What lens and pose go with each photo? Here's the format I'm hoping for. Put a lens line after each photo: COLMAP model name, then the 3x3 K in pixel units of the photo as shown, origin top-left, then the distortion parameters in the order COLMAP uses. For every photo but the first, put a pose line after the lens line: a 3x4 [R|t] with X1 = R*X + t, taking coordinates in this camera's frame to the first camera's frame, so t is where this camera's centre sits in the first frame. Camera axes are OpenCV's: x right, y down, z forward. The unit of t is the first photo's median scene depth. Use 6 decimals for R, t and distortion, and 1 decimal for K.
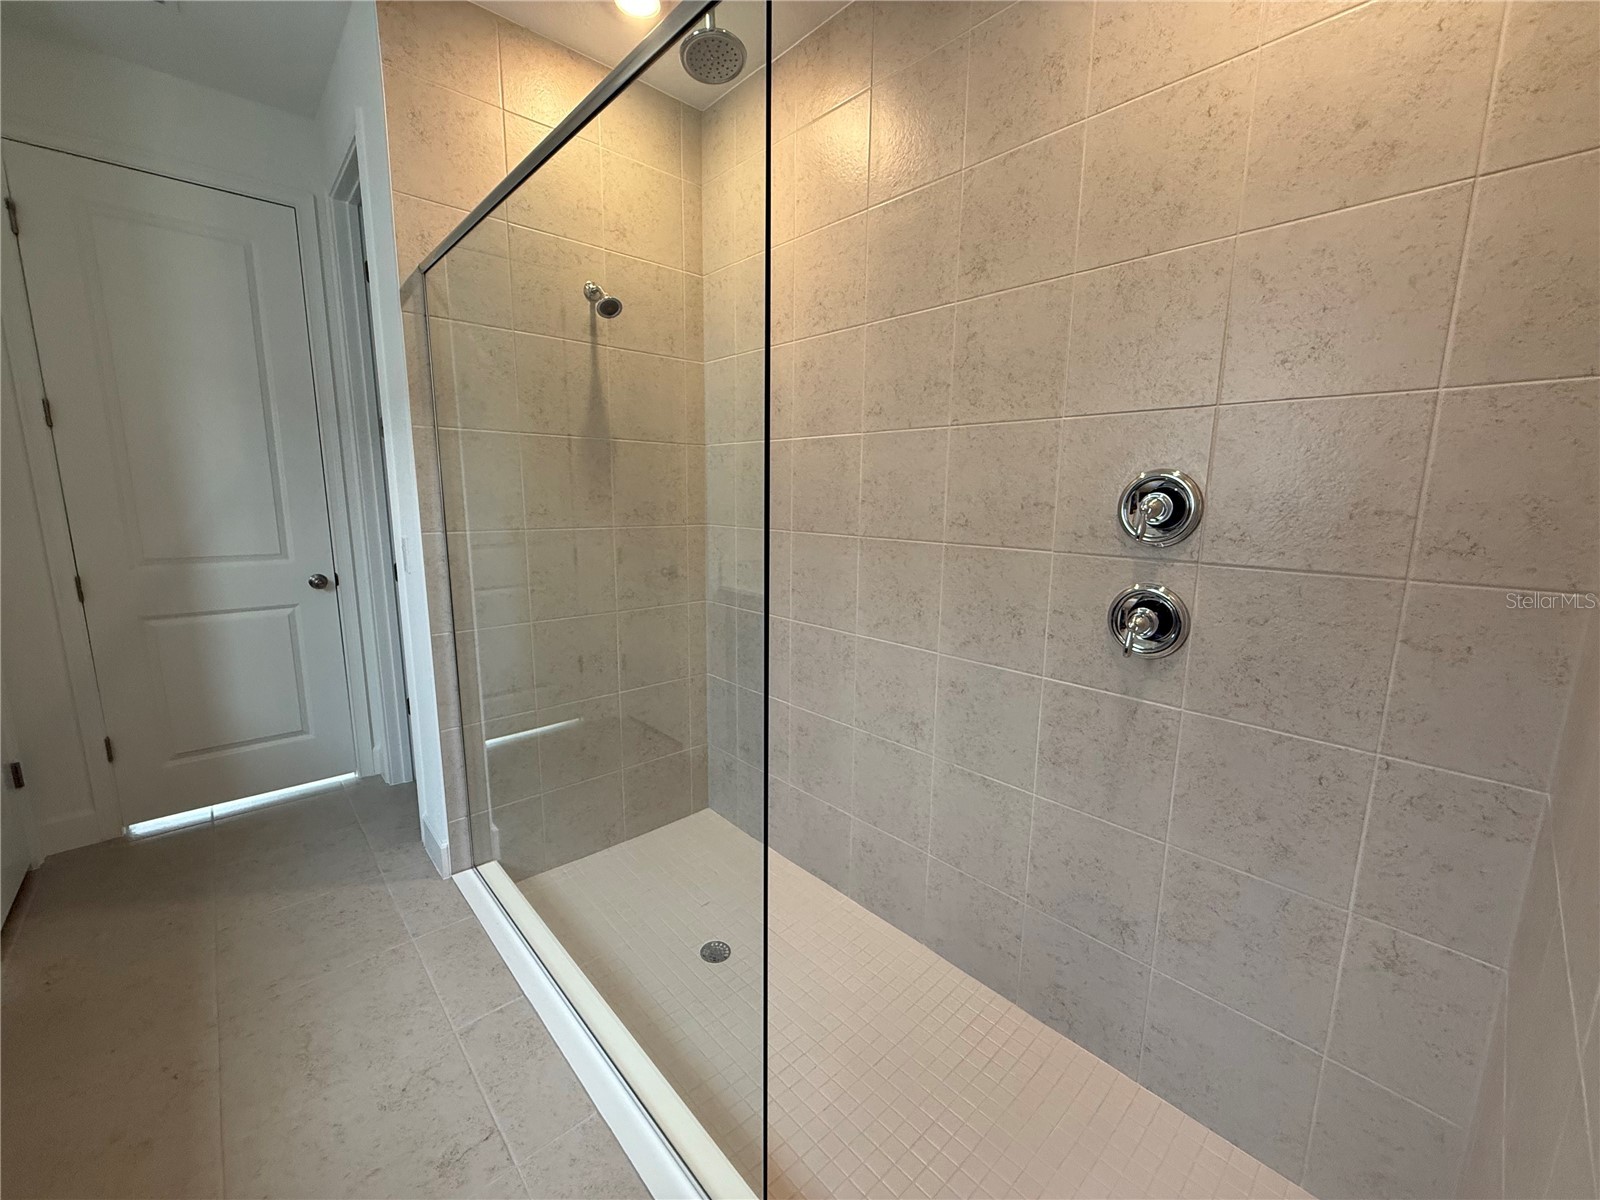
lens RADIAL K [[639.1, 0, 796.3], [0, 639.1, 601.9], [0, 0, 1]] dist [0.000322, -0.000122]
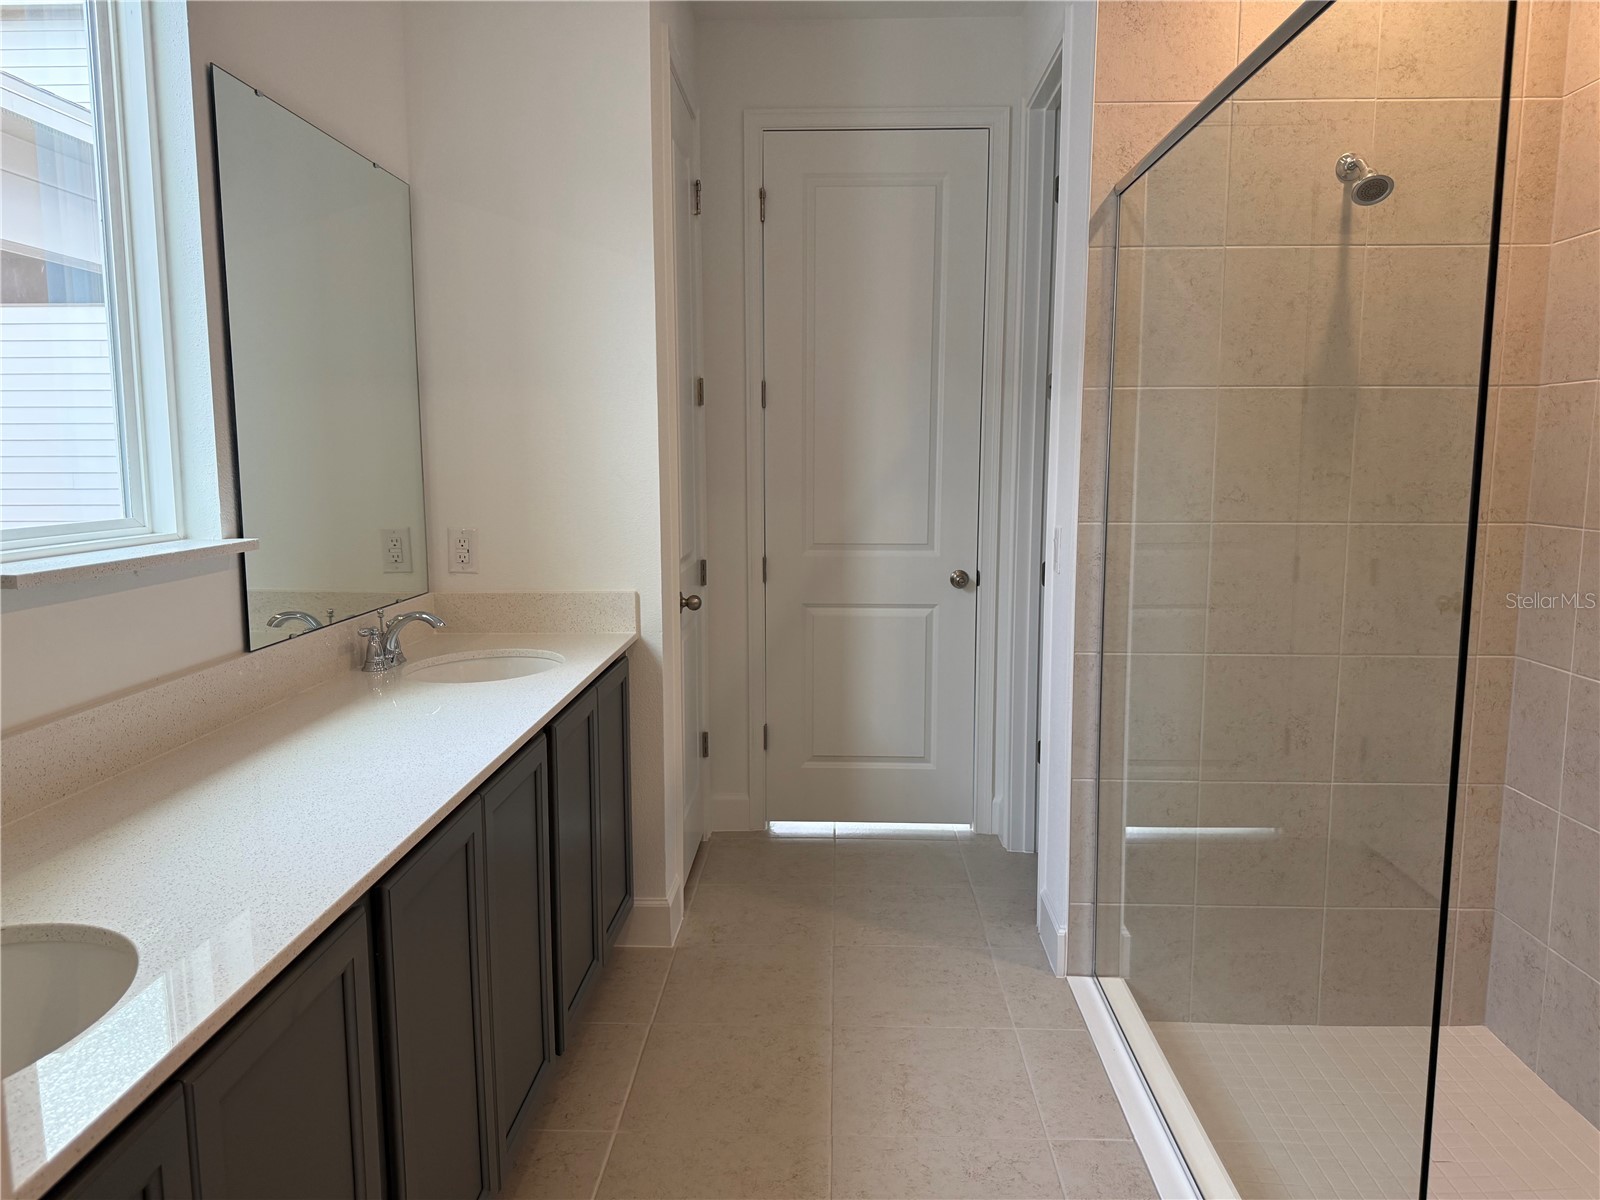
lens RADIAL K [[1120.6, 0, 803.8], [0, 1120.6, 603.3], [0, 0, 1]] dist [0.110887, -0.142228]
pose [[0.717209, 0.078958, -0.692371, 0.126724], [-0.109363, 0.994002, 0.000071, 0.025117], [0.688224, 0.075669, 0.721542, -0.204447]]
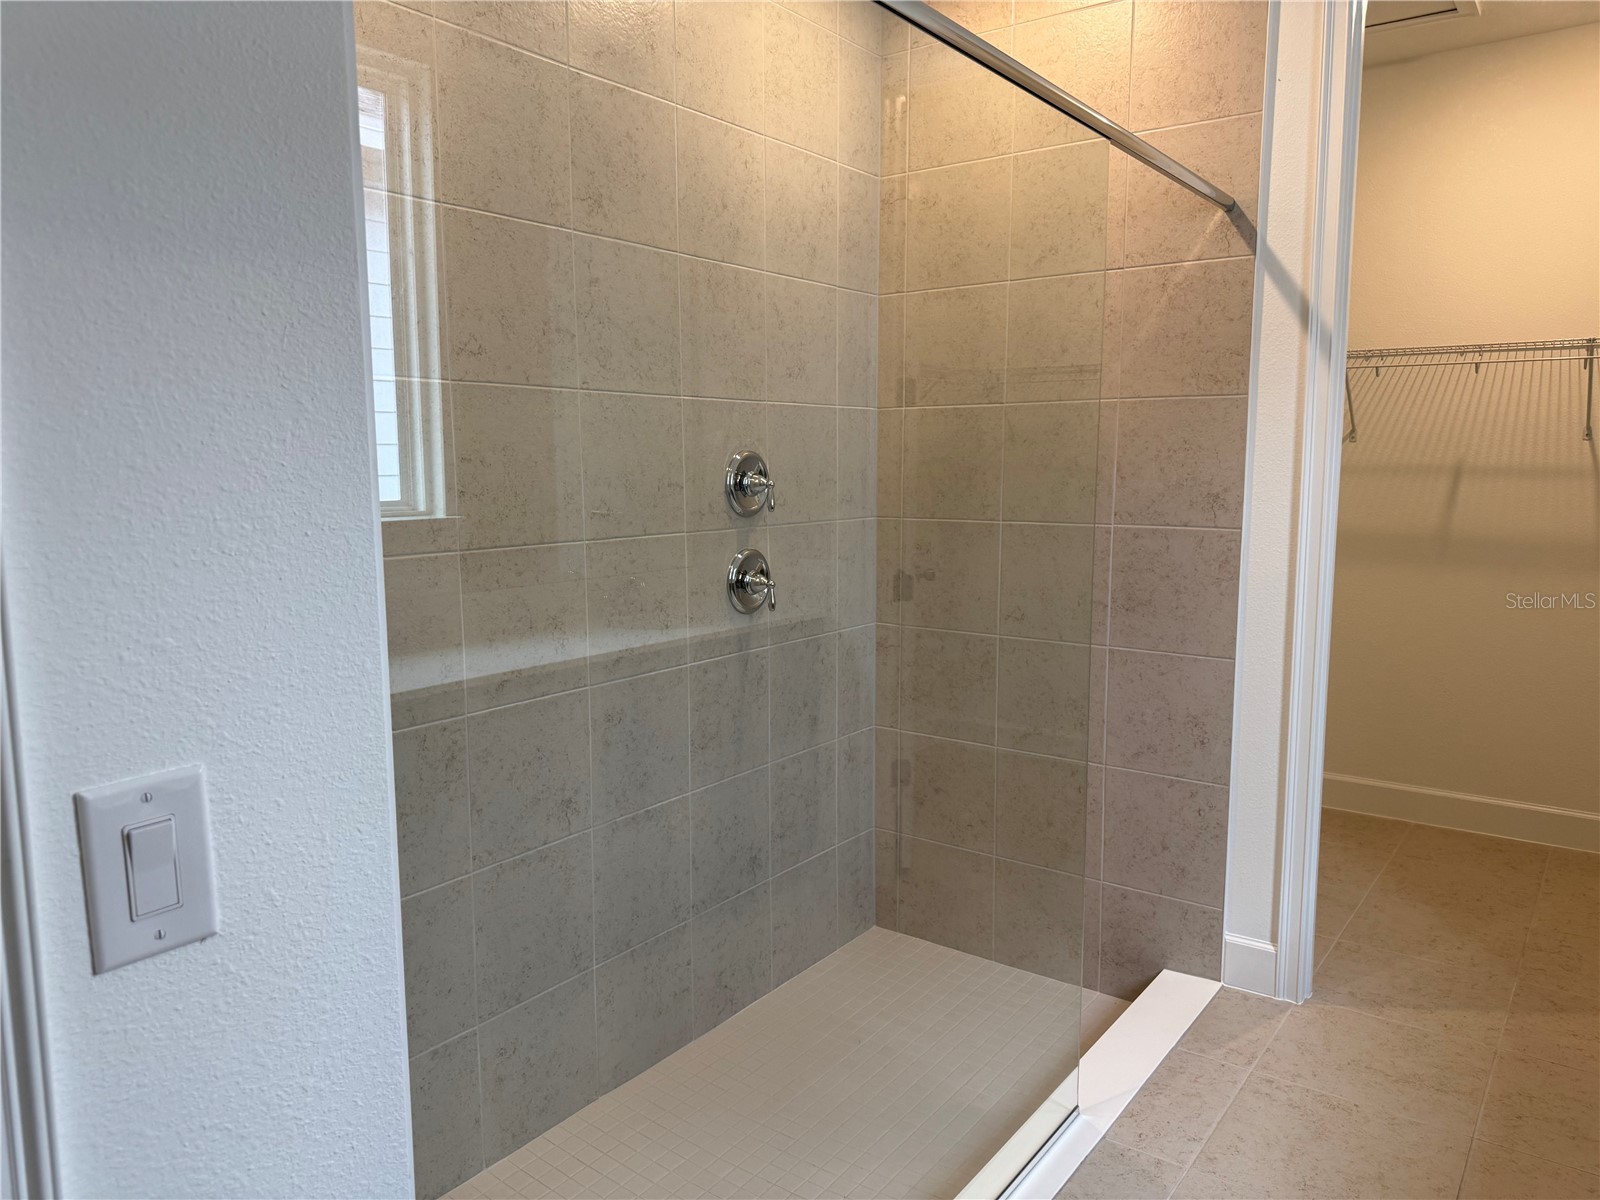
lens RADIAL K [[1120.6, 0, 803.8], [0, 1120.6, 603.3], [0, 0, 1]] dist [0.110887, -0.142228]
pose [[-0.197292, -0.141679, 0.970053, -2.144485], [0.165638, 0.970459, 0.175426, -0.402194], [-0.966251, 0.195287, -0.167996, 1.871305]]
